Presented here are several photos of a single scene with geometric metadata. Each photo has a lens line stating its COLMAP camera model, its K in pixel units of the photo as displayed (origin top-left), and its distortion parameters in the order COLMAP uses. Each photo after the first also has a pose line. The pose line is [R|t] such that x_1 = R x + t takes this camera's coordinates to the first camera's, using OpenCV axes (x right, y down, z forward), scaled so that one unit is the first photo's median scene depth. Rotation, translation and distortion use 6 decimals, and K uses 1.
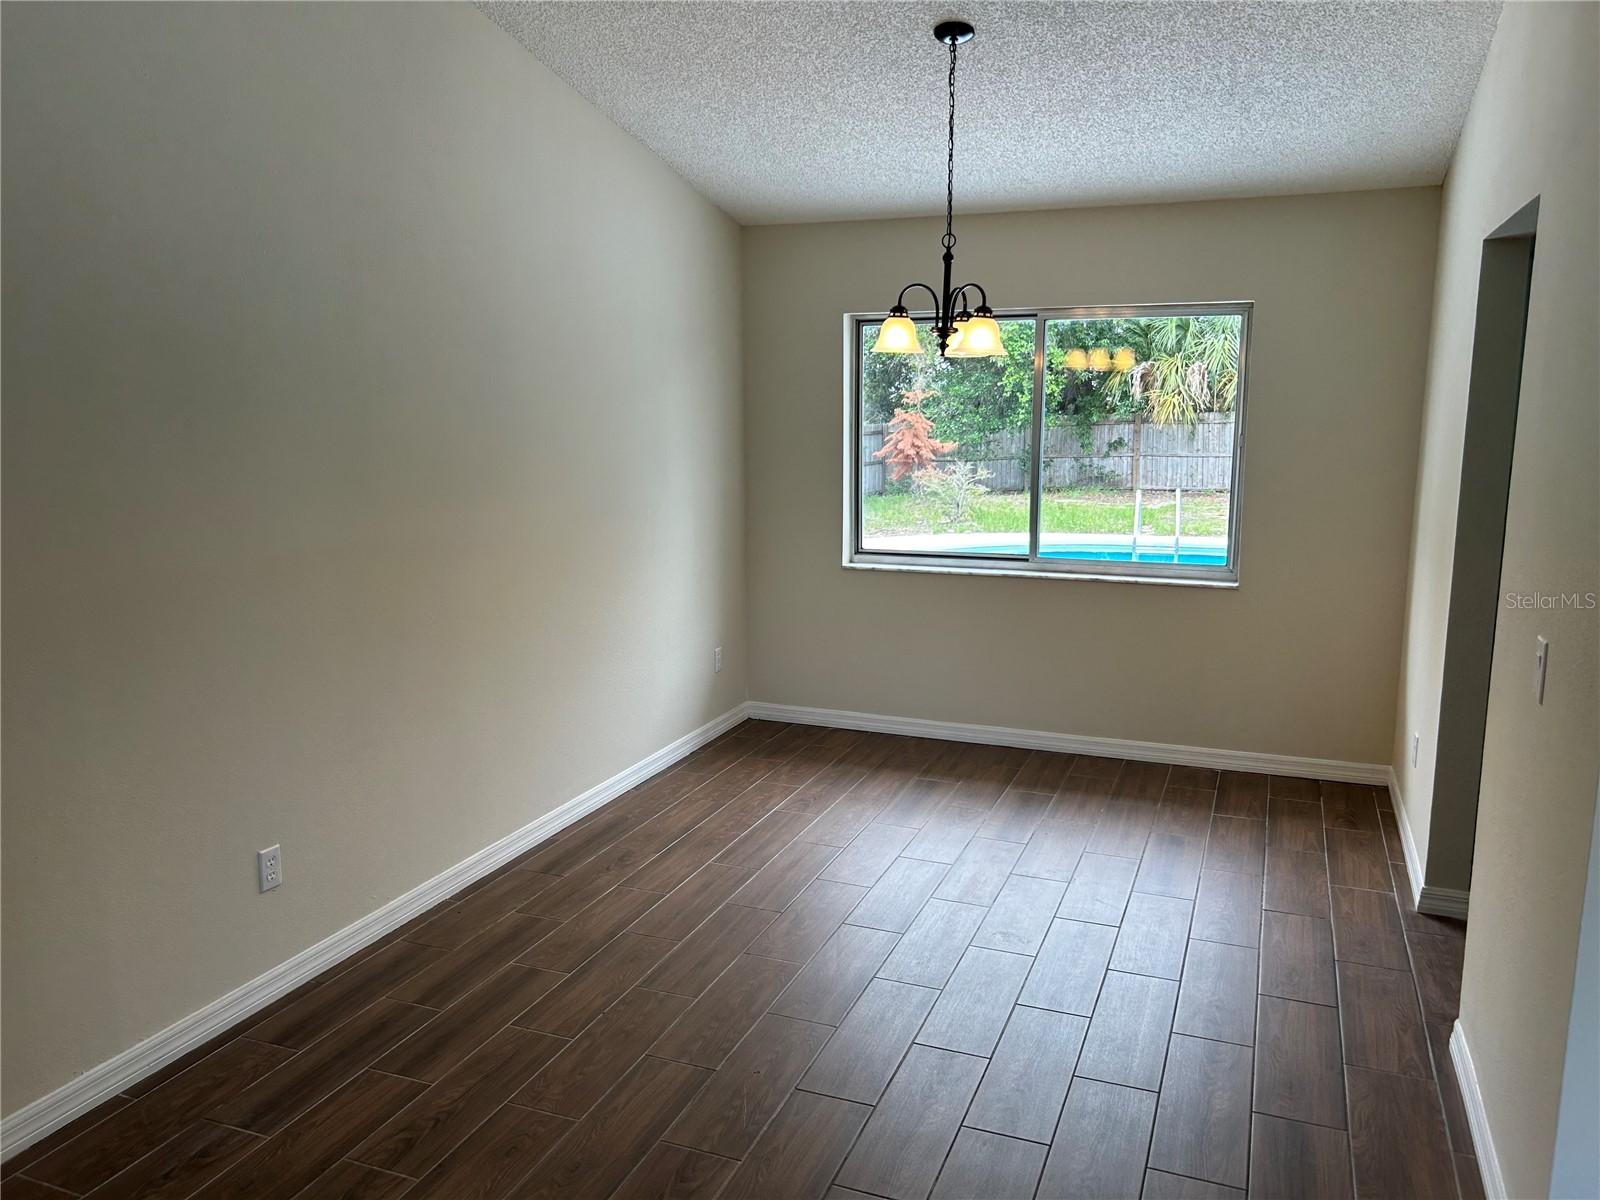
lens RADIAL K [[1207.7, 0, 803.5], [0, 1207.7, 616.7], [0, 0, 1]] dist [0.049100, -0.056219]
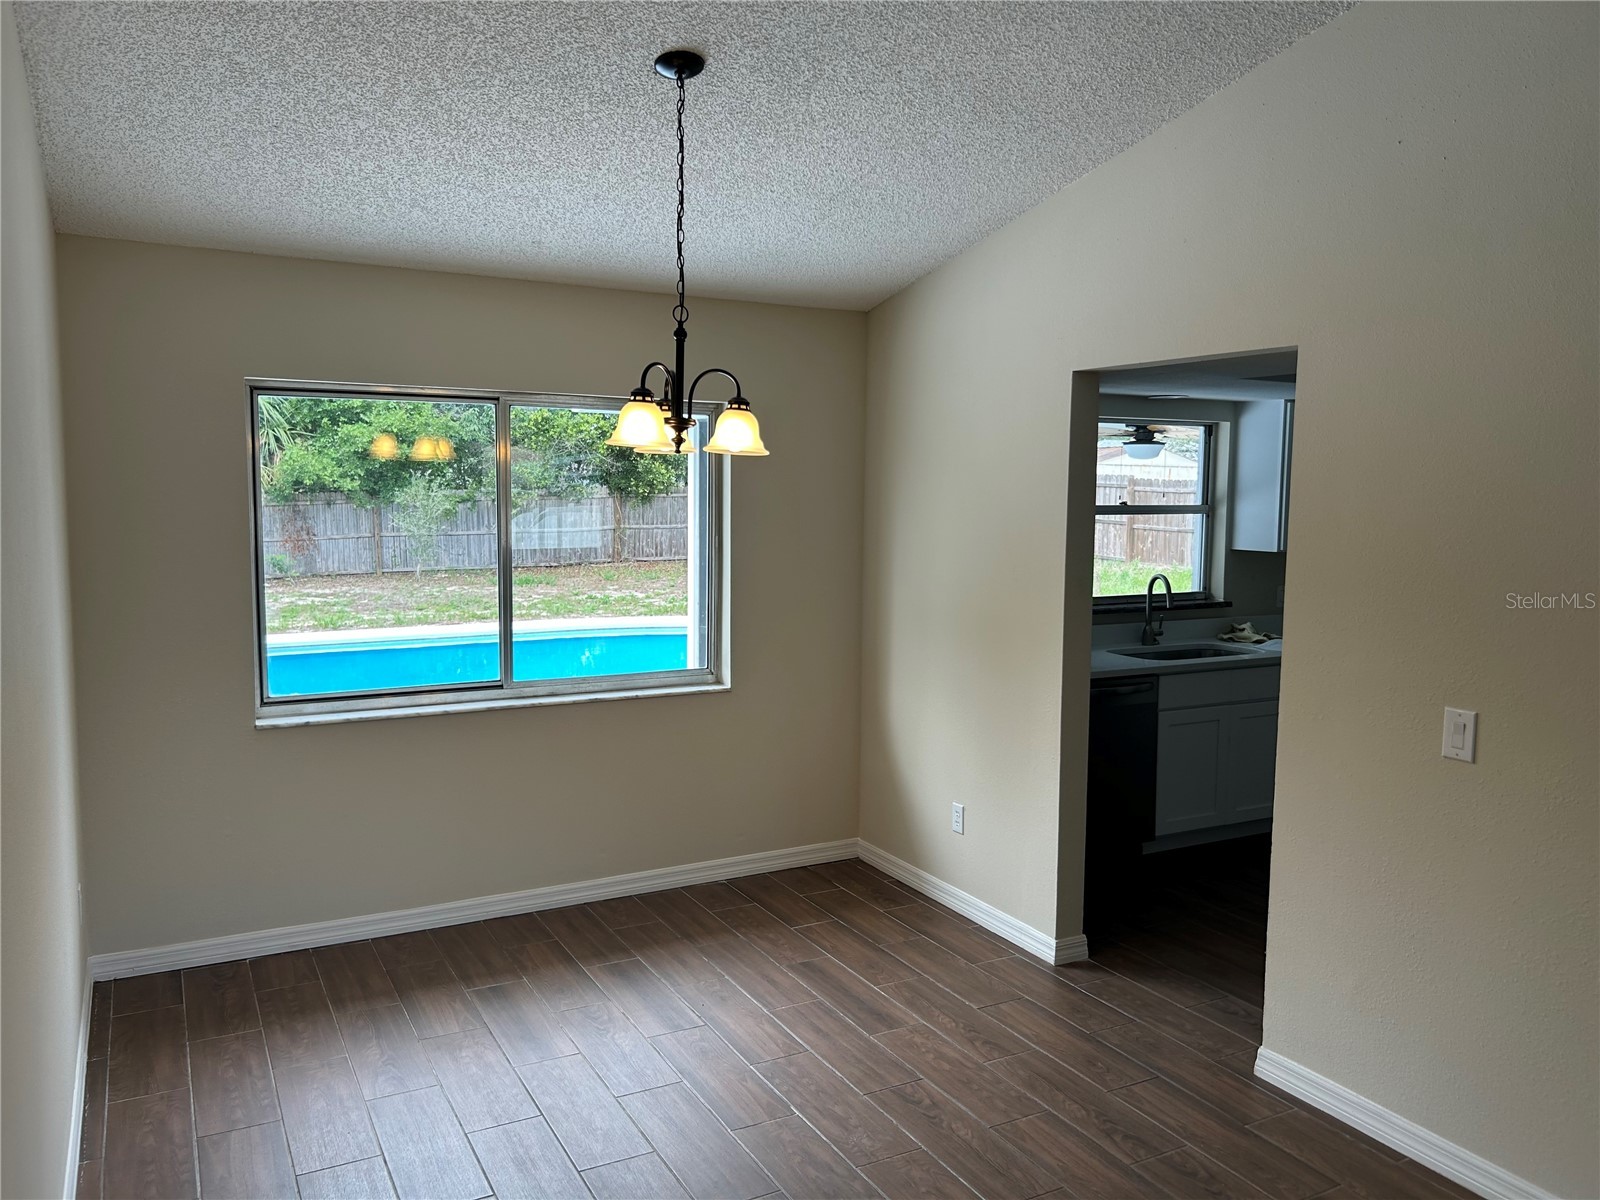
lens RADIAL K [[1207.7, 0, 812.5], [0, 1207.7, 599.5], [0, 0, 1]] dist [0.049100, -0.056219]
pose [[0.634830, -0.064837, 0.769926, -0.352075], [0.124913, 0.991977, -0.019459, -0.070384], [-0.762487, 0.108527, 0.637836, 0.329921]]
